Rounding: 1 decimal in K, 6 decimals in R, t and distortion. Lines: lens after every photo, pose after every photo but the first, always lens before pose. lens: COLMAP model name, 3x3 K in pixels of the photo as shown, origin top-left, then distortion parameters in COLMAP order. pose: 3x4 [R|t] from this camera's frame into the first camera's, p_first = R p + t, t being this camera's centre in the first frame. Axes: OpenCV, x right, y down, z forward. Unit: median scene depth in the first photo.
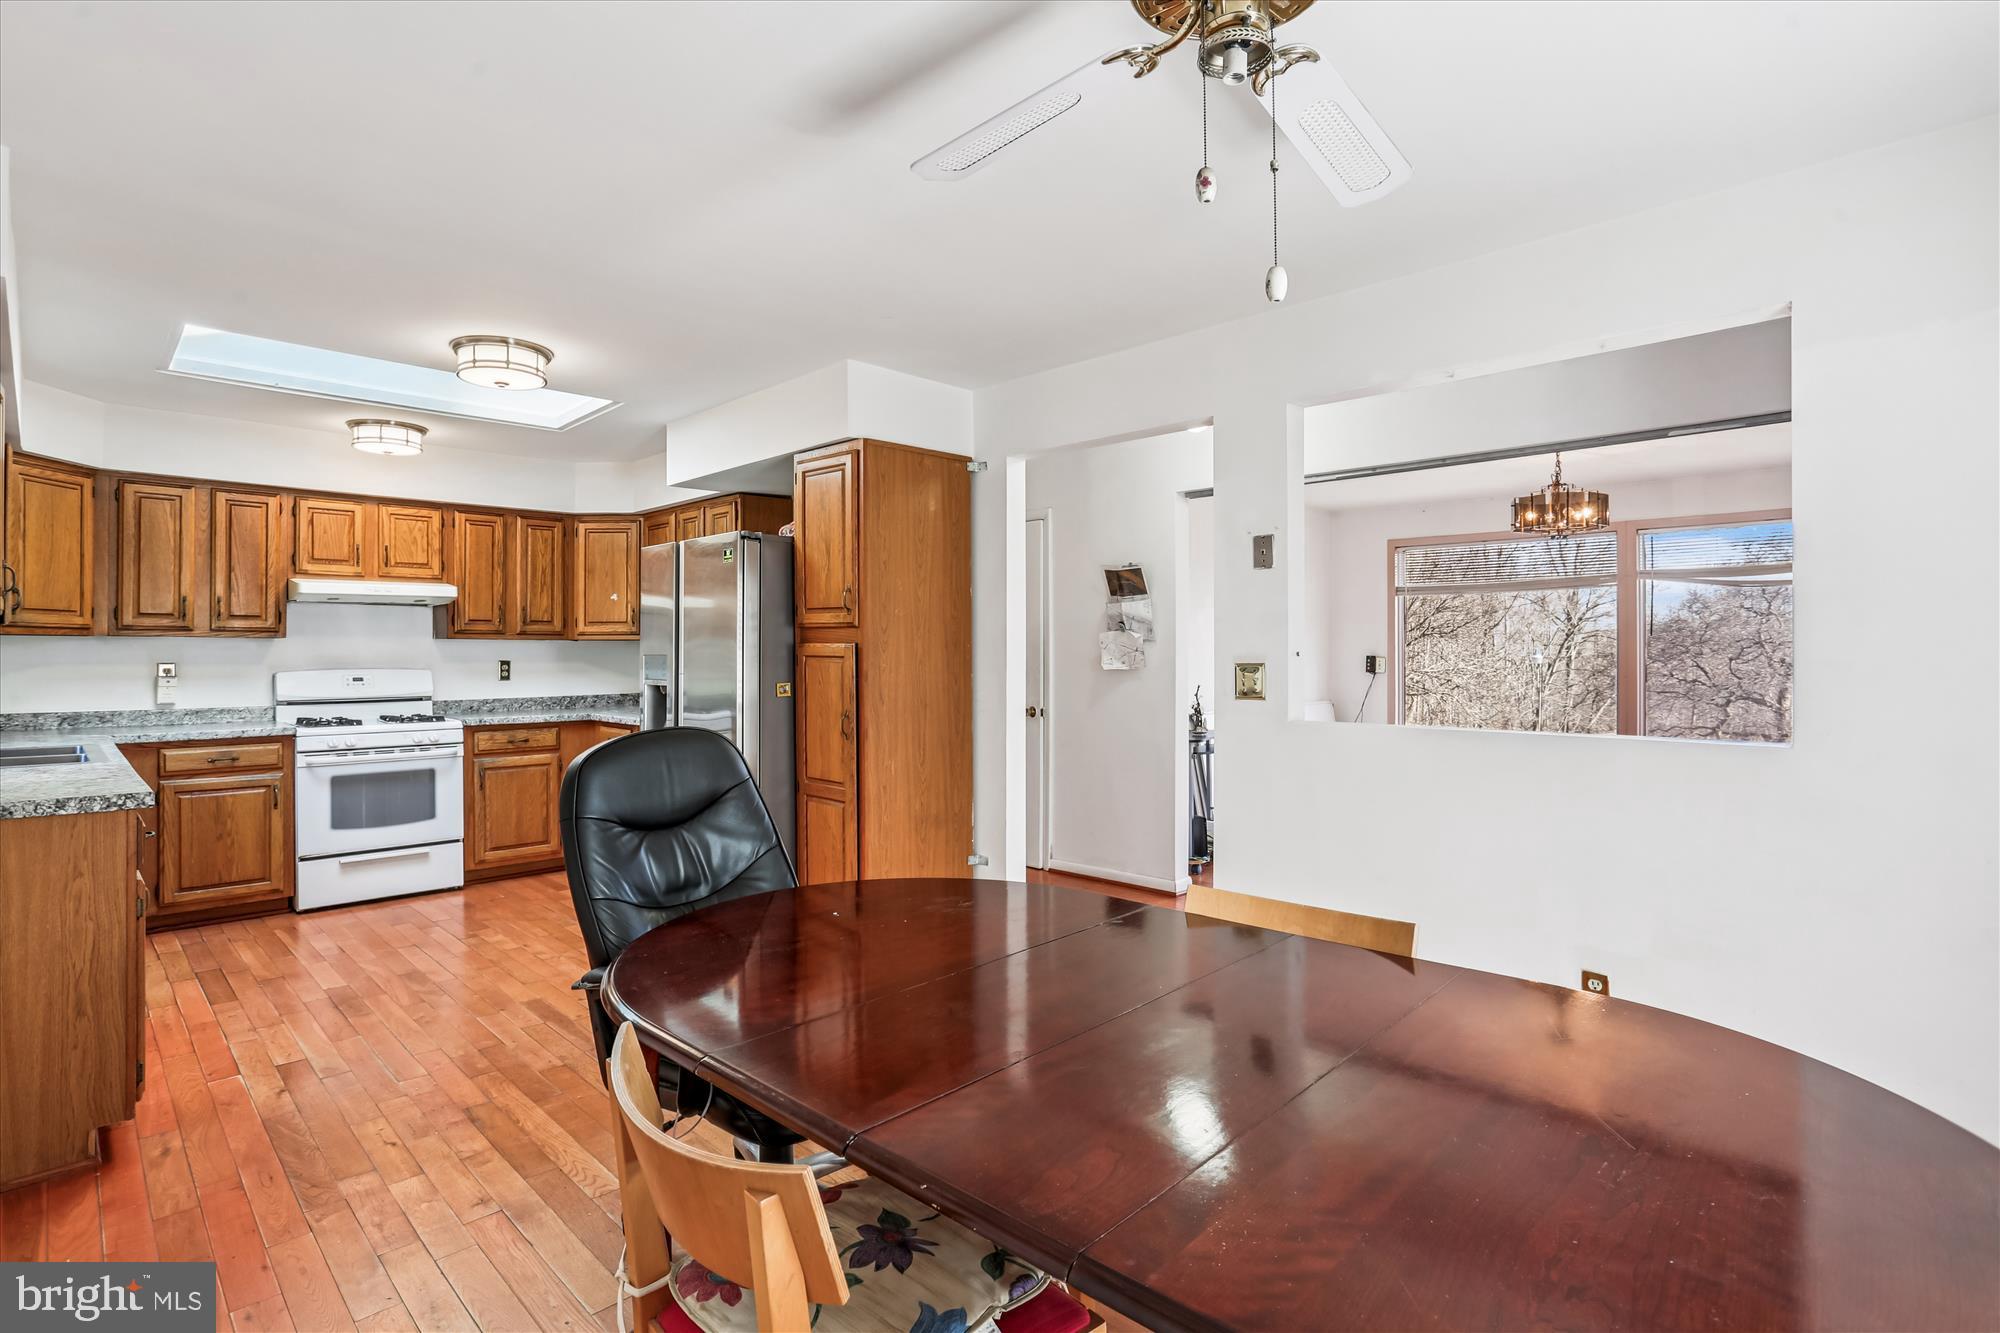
lens RADIAL K [[962.7, 0, 988.6], [0, 962.7, 657.9], [0, 0, 1]] dist [-0.069752, 0.031140]
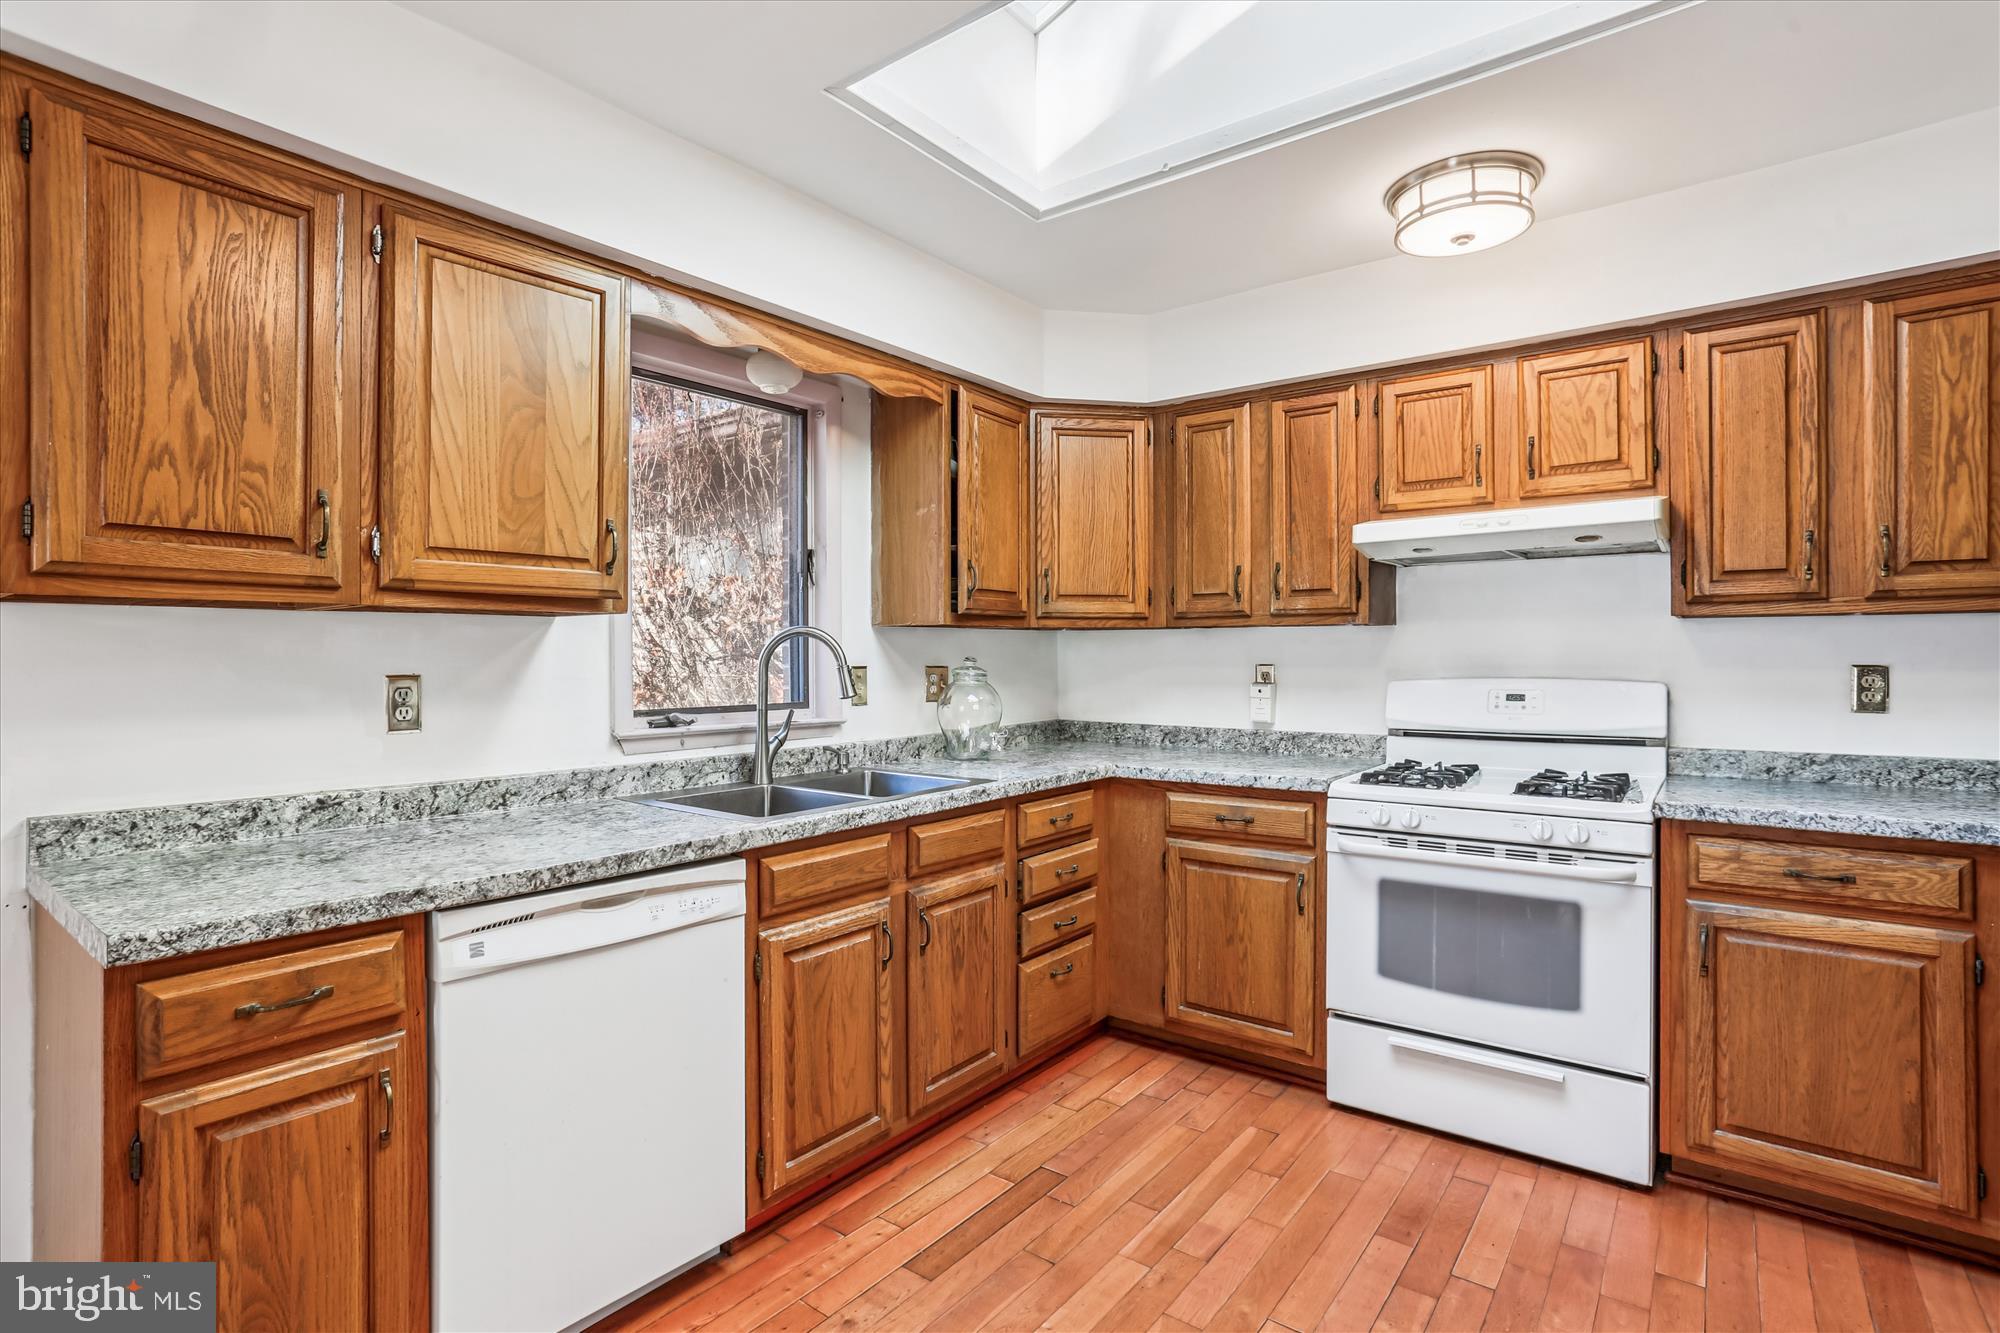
lens RADIAL K [[962.7, 0, 988.6], [0, 962.7, 657.9], [0, 0, 1]] dist [-0.069752, 0.031140]
pose [[0.116742, 0.001840, -0.993161, -0.177079], [-0.001938, 0.999997, 0.001625, -0.000467], [0.993160, 0.001735, 0.116746, 0.673863]]
